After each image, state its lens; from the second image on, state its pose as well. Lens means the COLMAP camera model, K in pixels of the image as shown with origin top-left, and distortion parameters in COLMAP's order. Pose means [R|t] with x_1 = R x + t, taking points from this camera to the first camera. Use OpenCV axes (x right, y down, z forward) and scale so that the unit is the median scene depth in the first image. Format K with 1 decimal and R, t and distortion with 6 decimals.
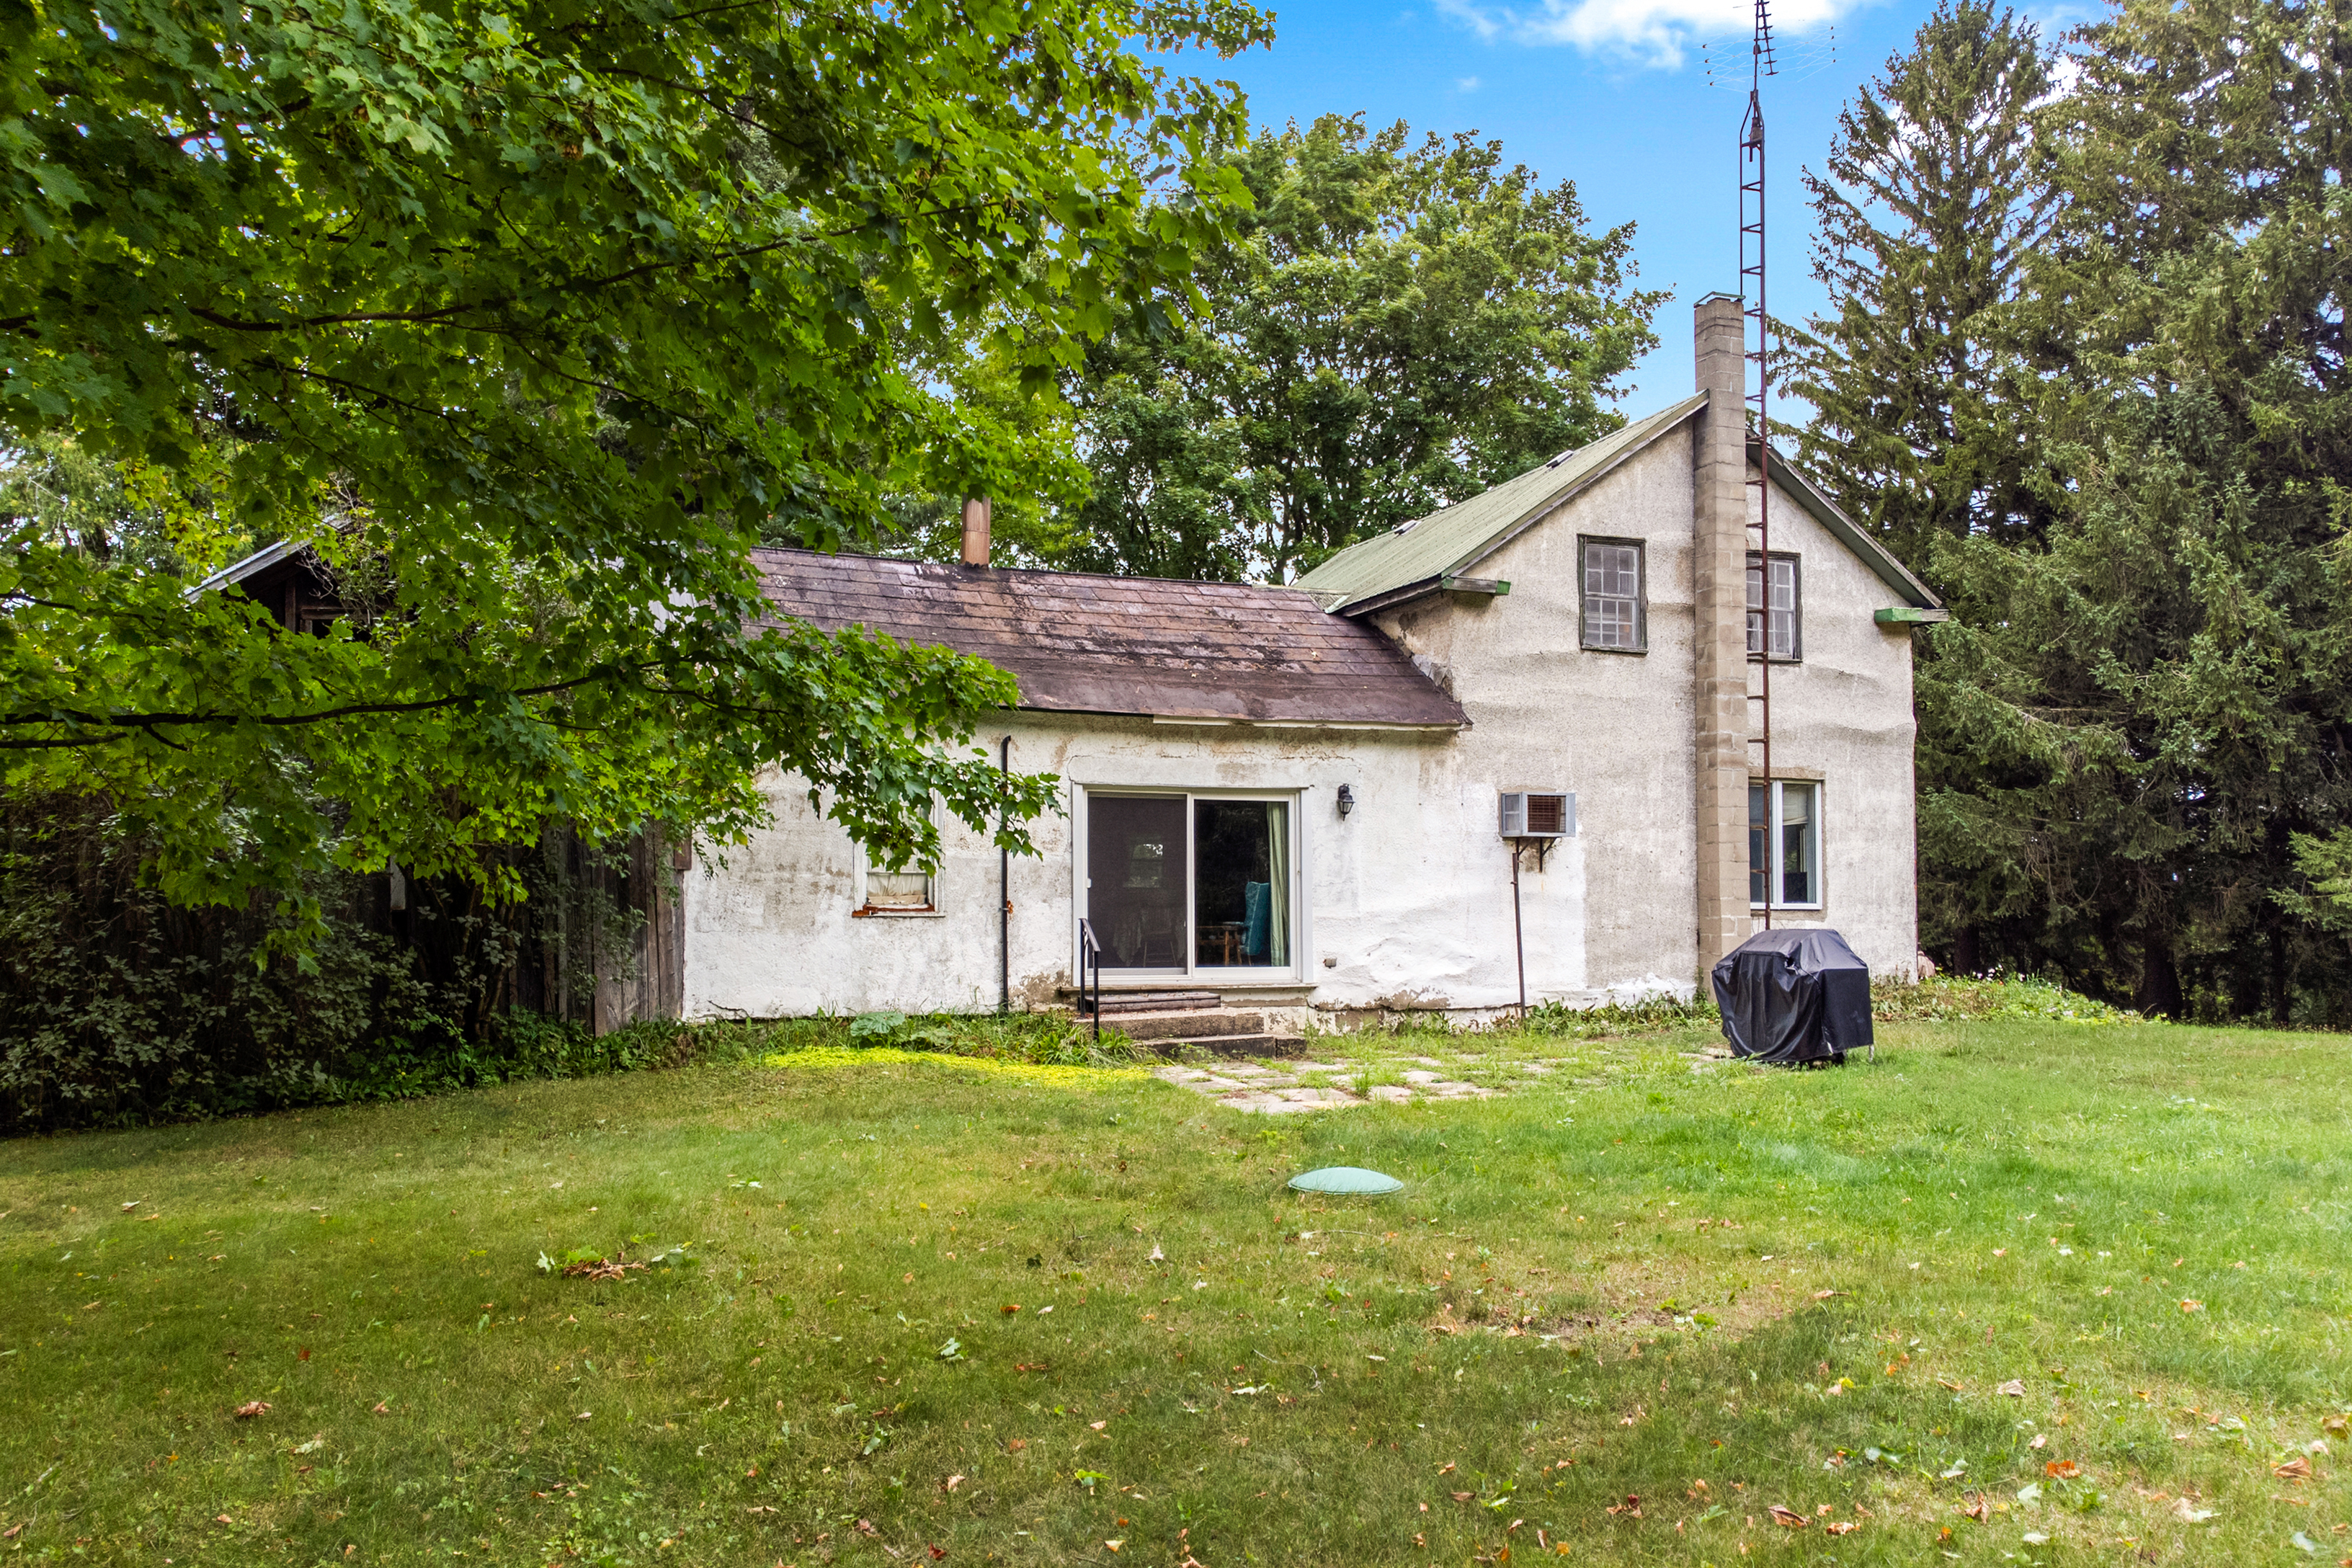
lens RADIAL K [[1685.7, 0, 1176.3], [0, 1685.7, 787.2], [0, 0, 1]] dist [0.010210, -0.003410]
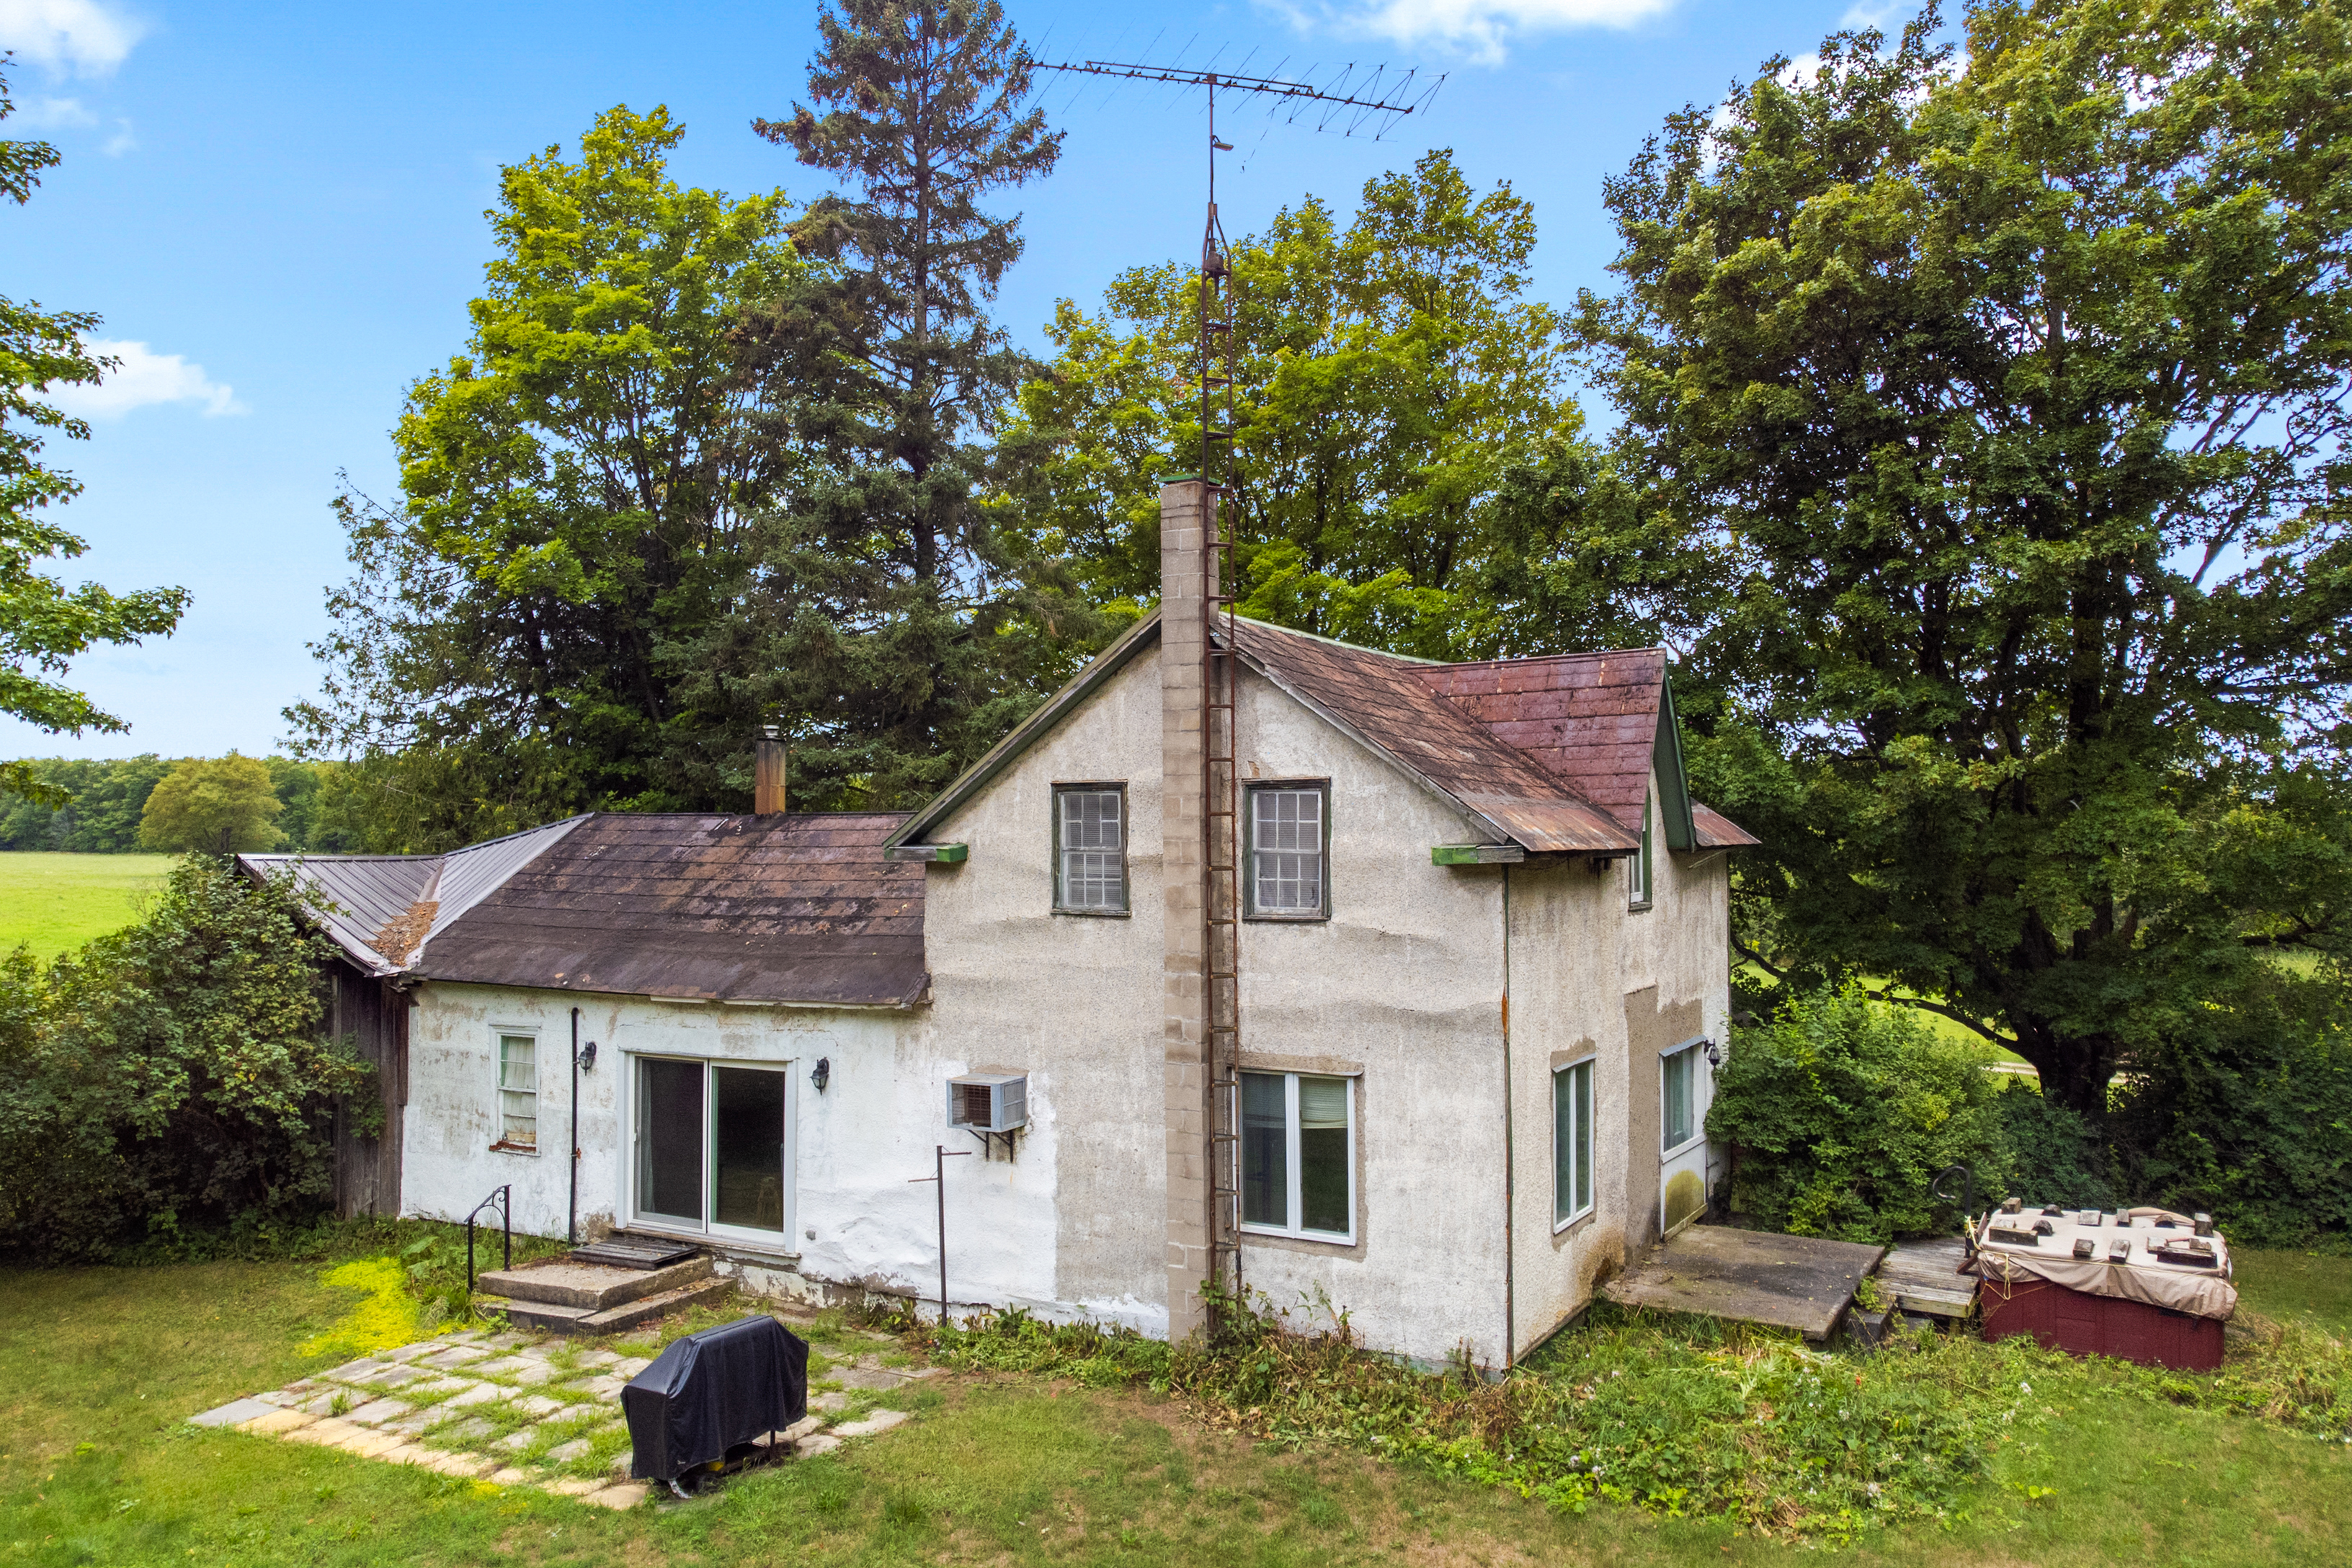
lens RADIAL K [[1685.7, 0, 1175.8], [0, 1685.7, 784.6], [0, 0, 1]] dist [0.010210, -0.003410]
pose [[0.683271, -0.035048, -0.729323, 0.965221], [0.044227, 0.999000, -0.006573, -0.145934], [0.728824, -0.027764, 0.684138, 0.458977]]
